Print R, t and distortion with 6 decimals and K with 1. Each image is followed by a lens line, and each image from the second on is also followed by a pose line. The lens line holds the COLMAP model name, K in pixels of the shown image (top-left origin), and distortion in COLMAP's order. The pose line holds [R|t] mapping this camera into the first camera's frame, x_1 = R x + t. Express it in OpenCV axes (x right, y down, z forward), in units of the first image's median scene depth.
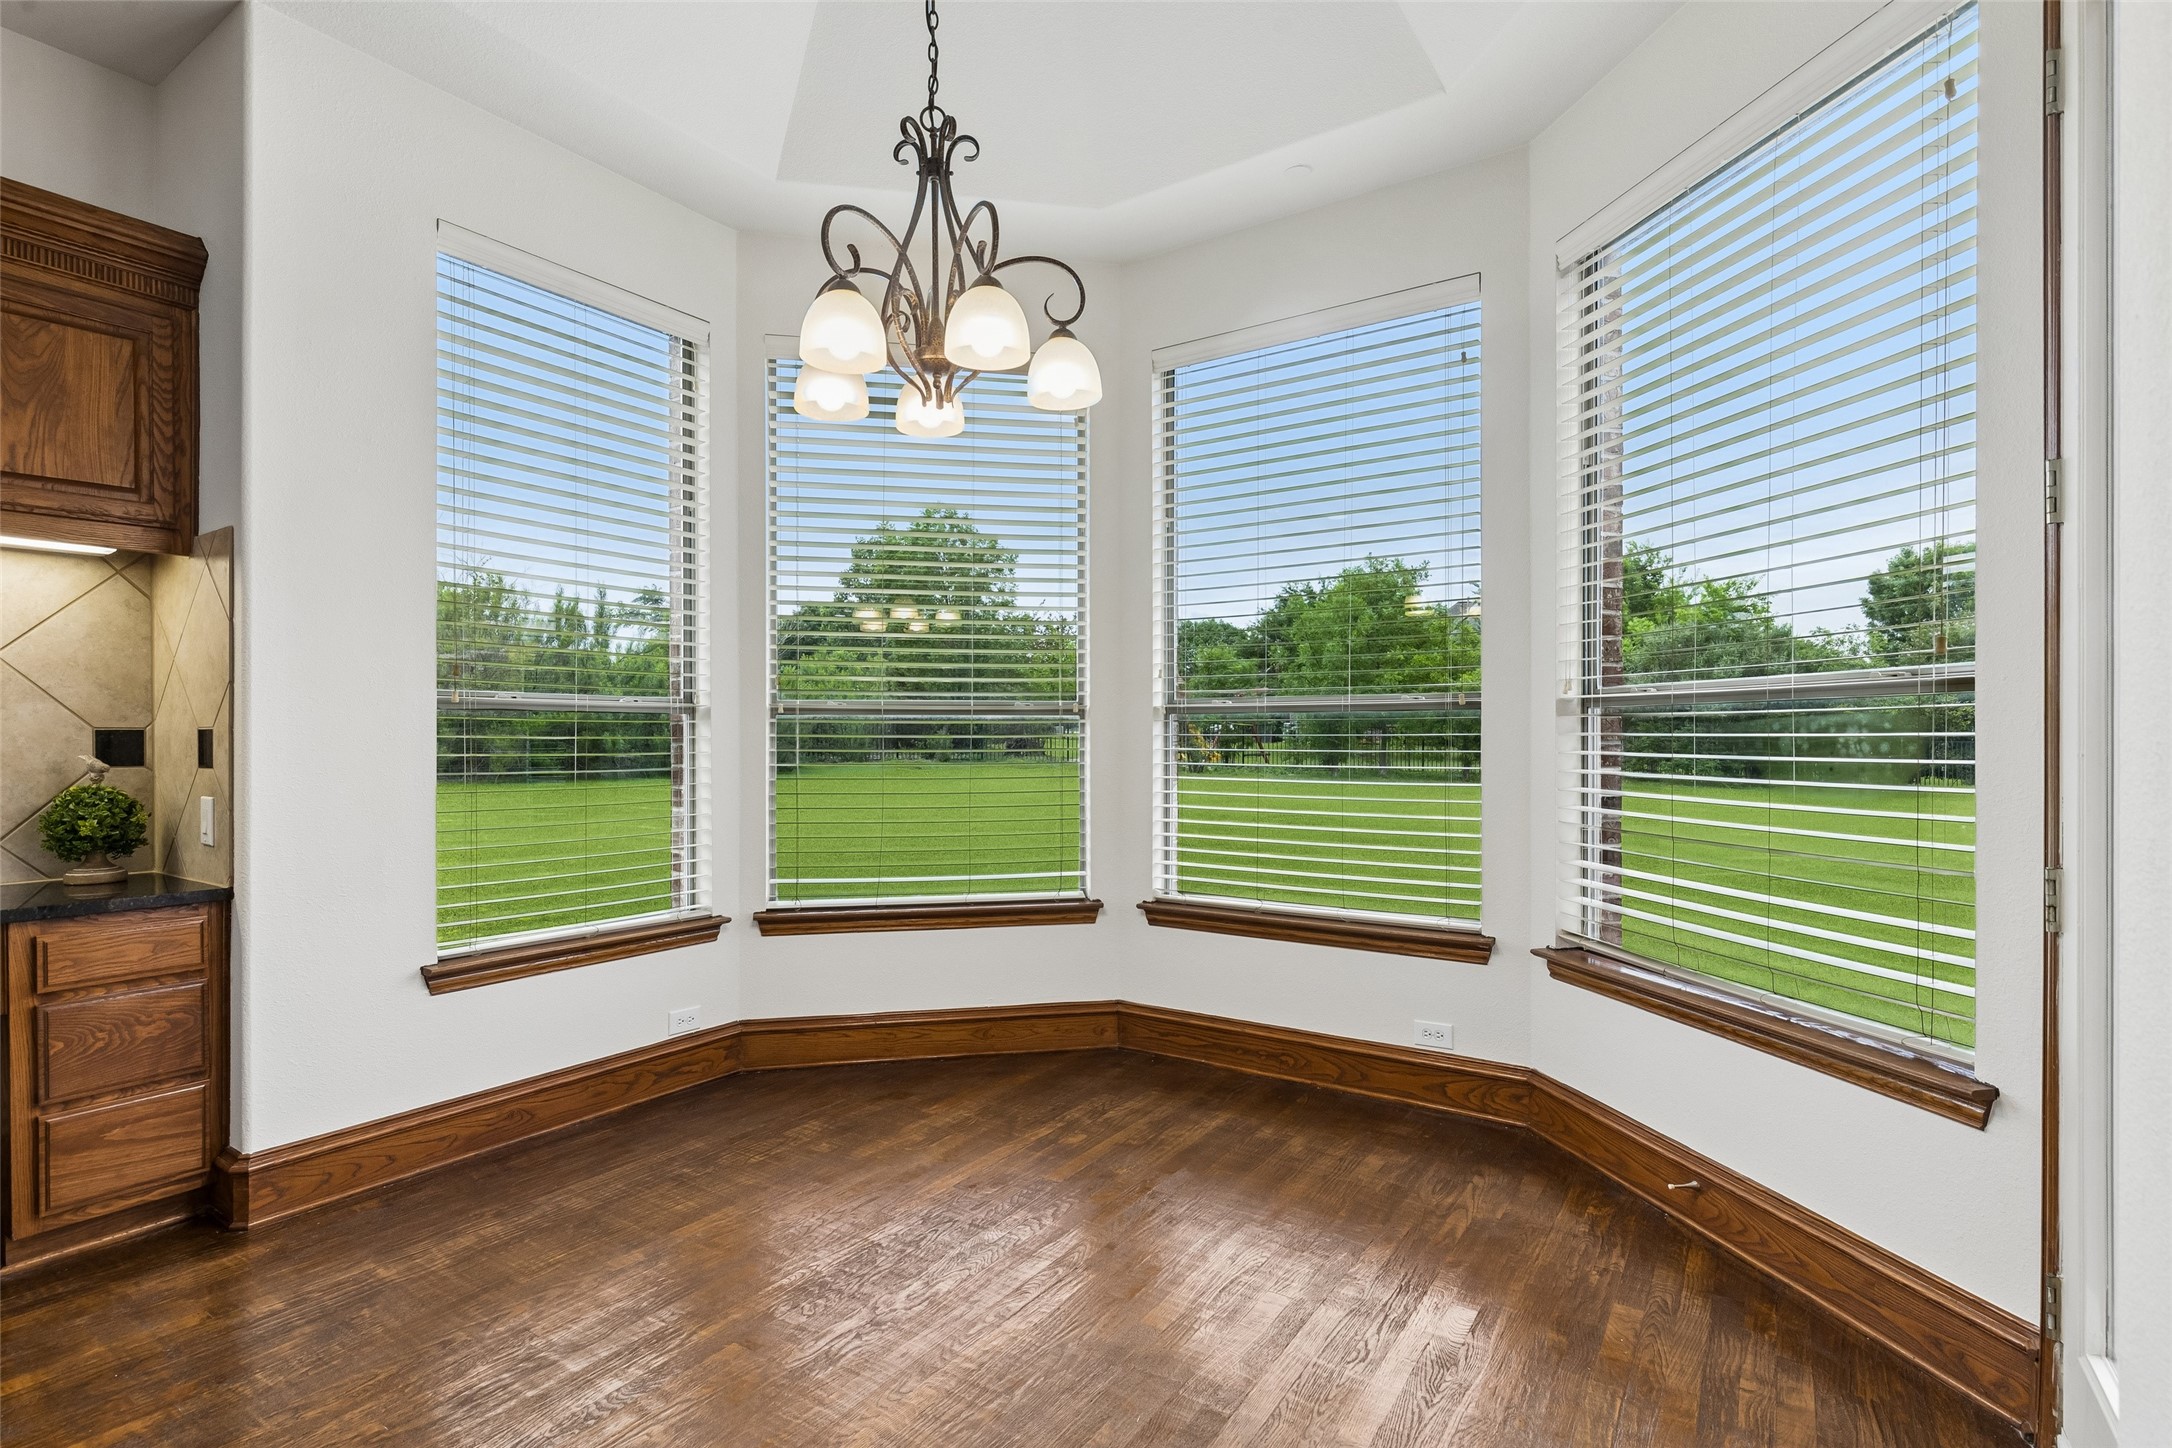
lens RADIAL K [[1037.7, 0, 1085.7], [0, 1037.7, 732.5], [0, 0, 1]] dist [-0.003823, 0.000109]
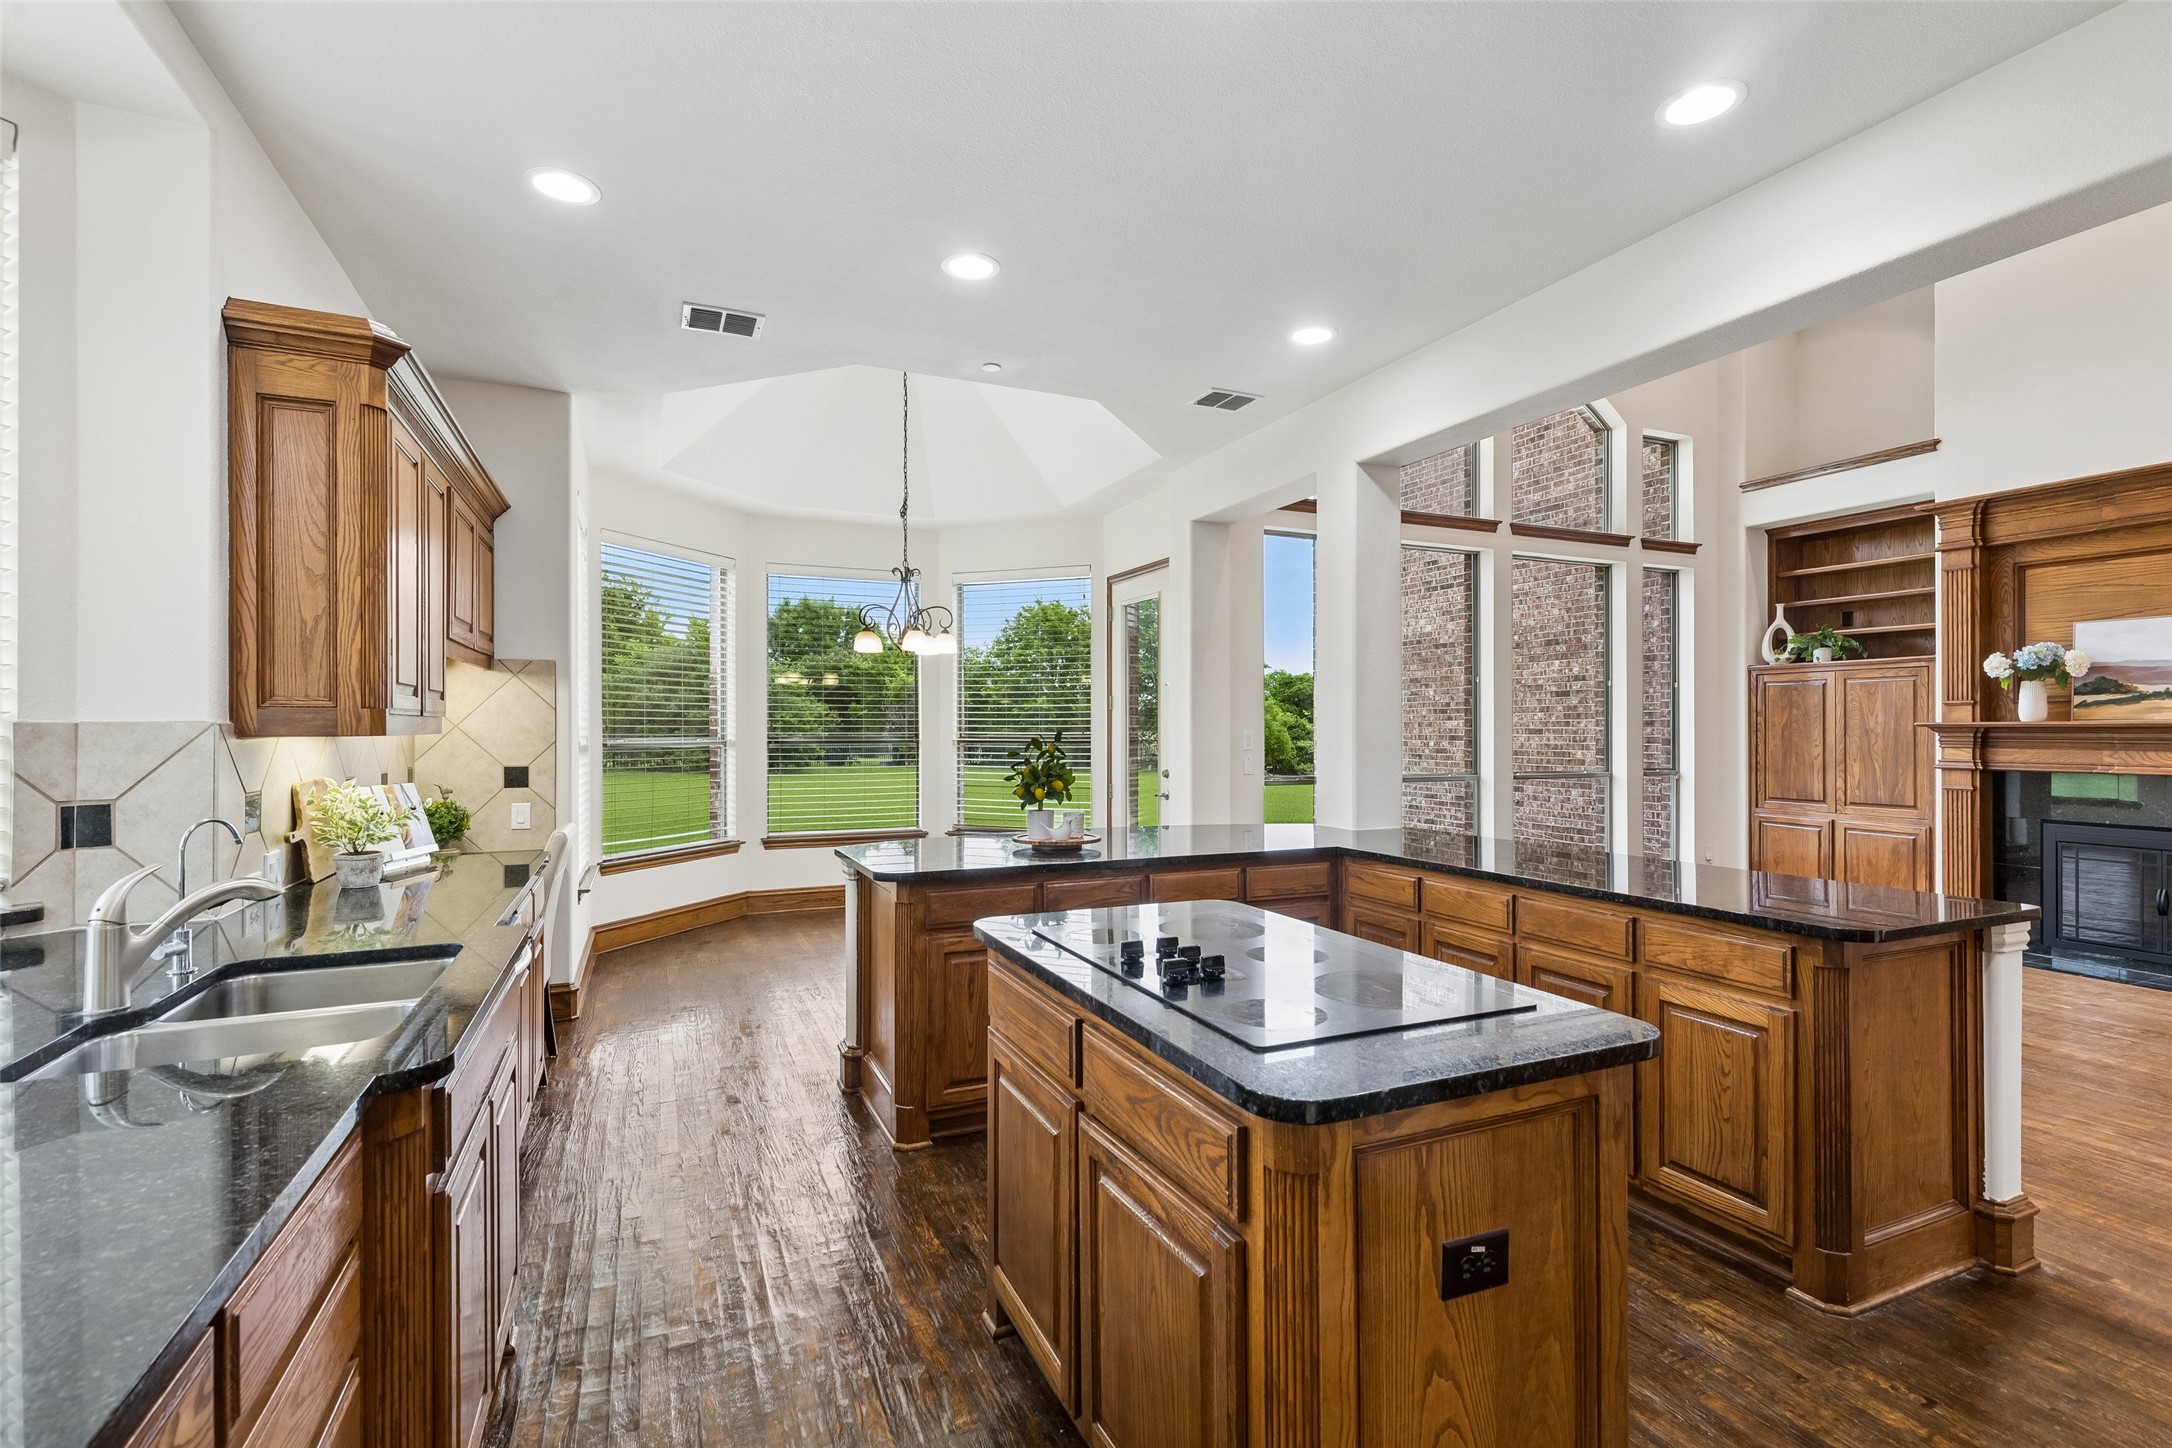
lens RADIAL K [[982.3, 0, 1085.0], [0, 982.3, 737.2], [0, 0, 1]] dist [0.003029, -0.000126]
pose [[0.535141, -0.005246, 0.844746, -1.569765], [-0.003010, 0.999963, 0.008117, -0.064034], [-0.844757, -0.006886, 0.535105, -0.690856]]
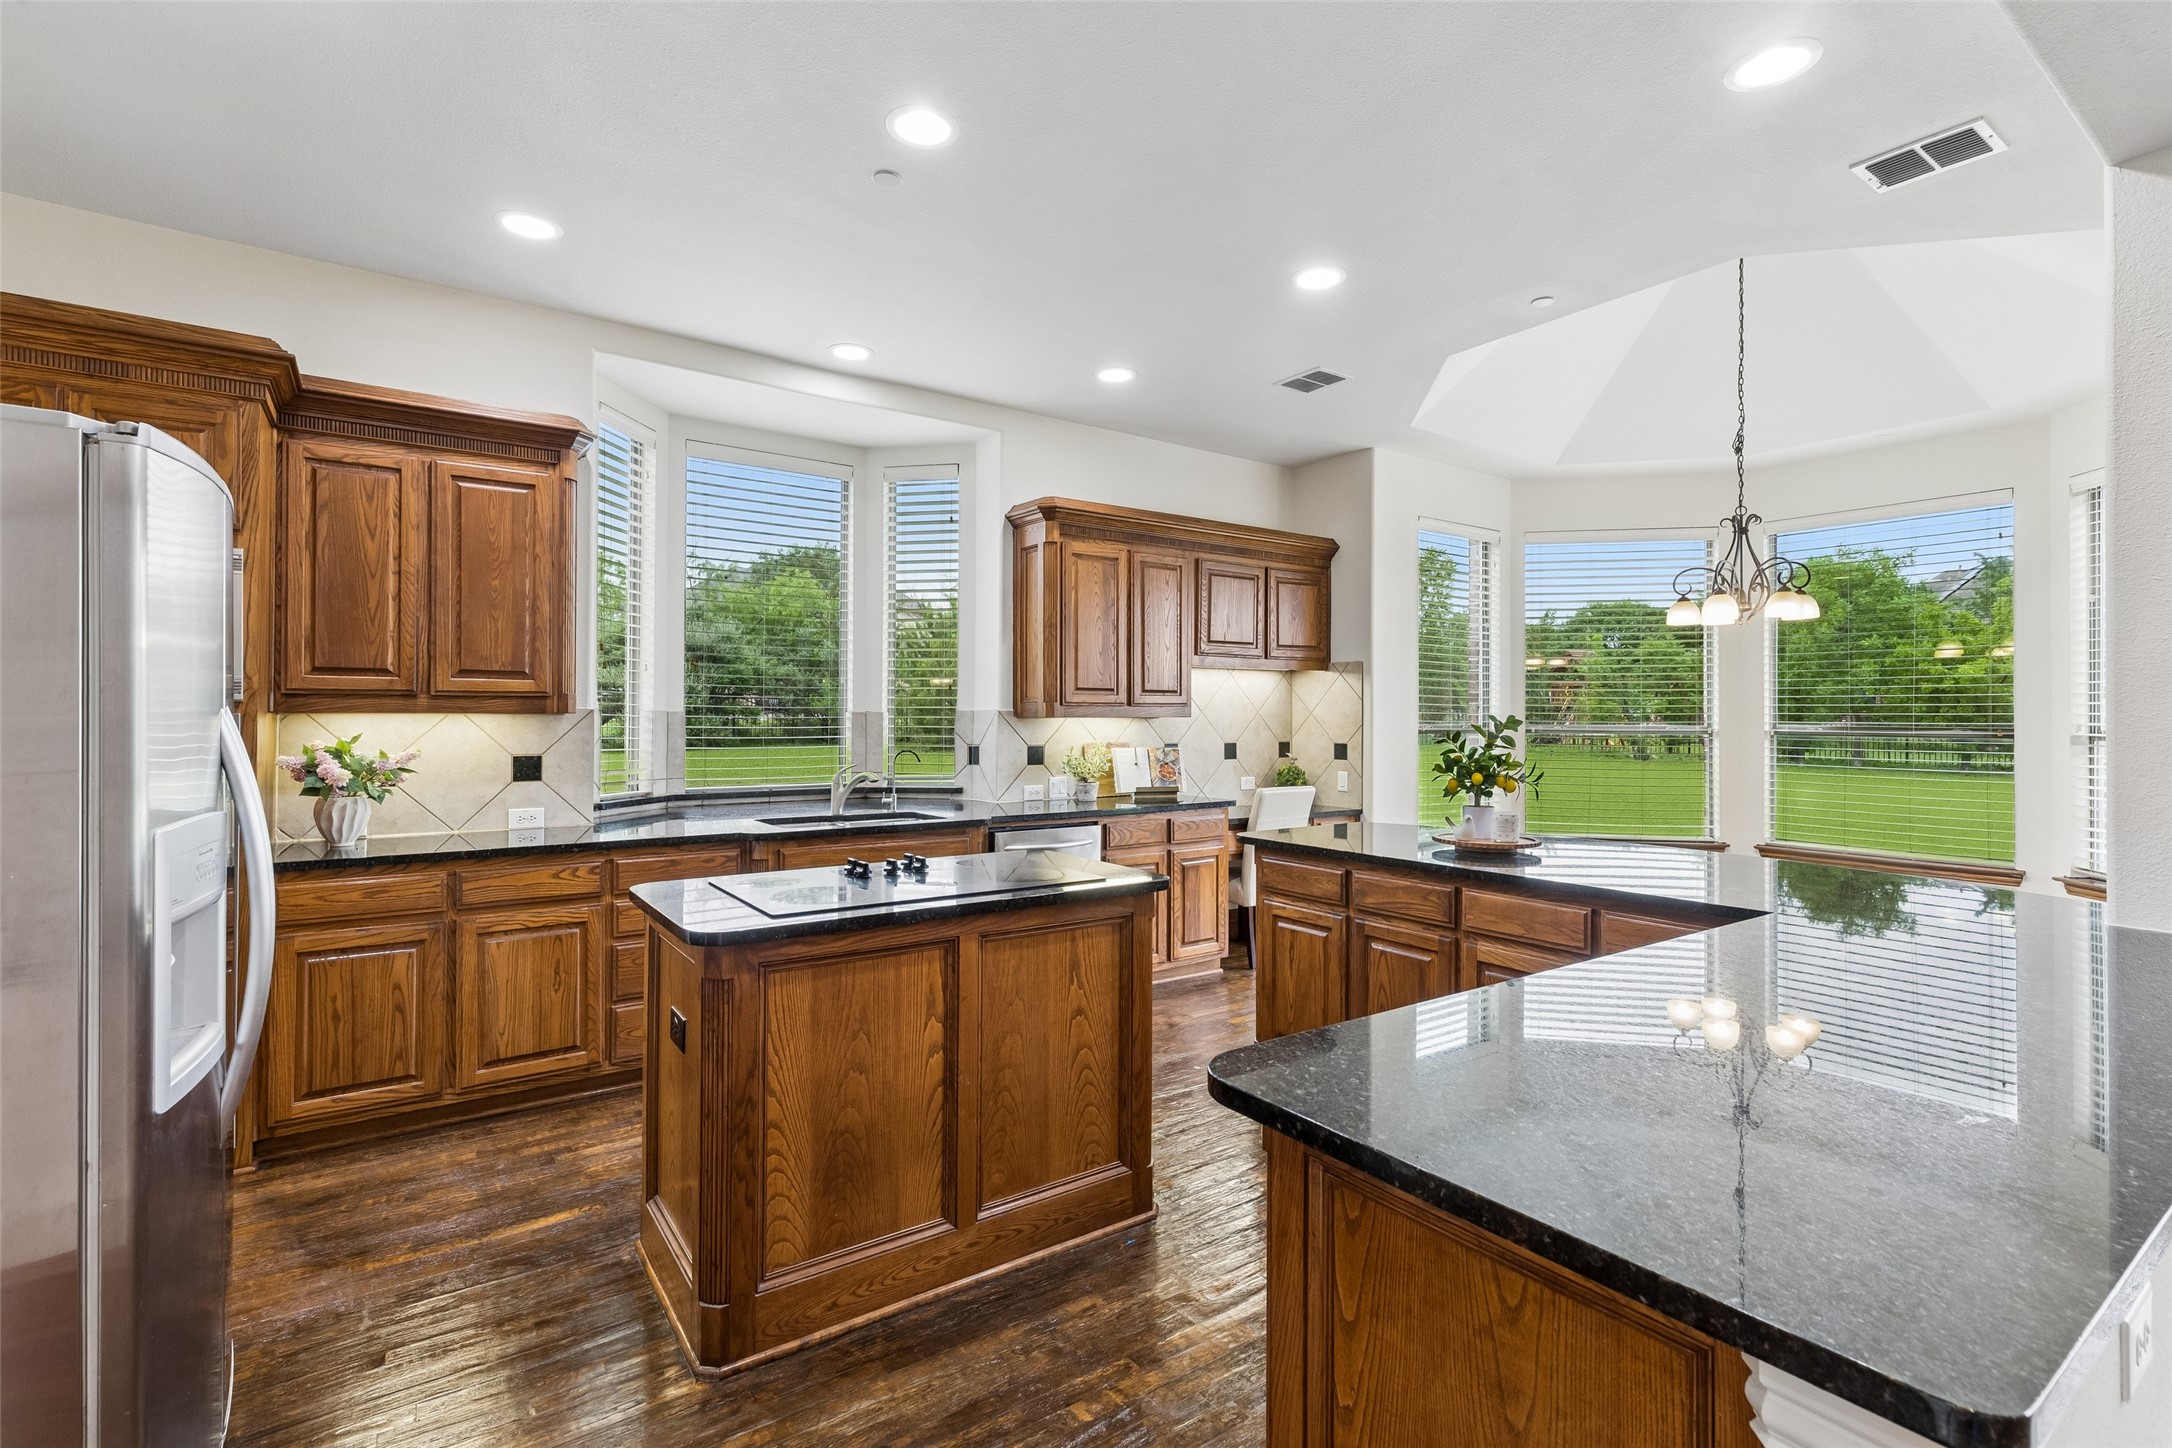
lens RADIAL K [[981.3, 0, 1079.5], [0, 981.3, 707.6], [0, 0, 1]] dist [0.002832, 0.000419]
pose [[0.930628, 0.002626, -0.365958, -0.510276], [-0.004852, 0.999975, -0.005163, -0.063579], [0.365935, 0.006580, 0.930617, -1.193615]]
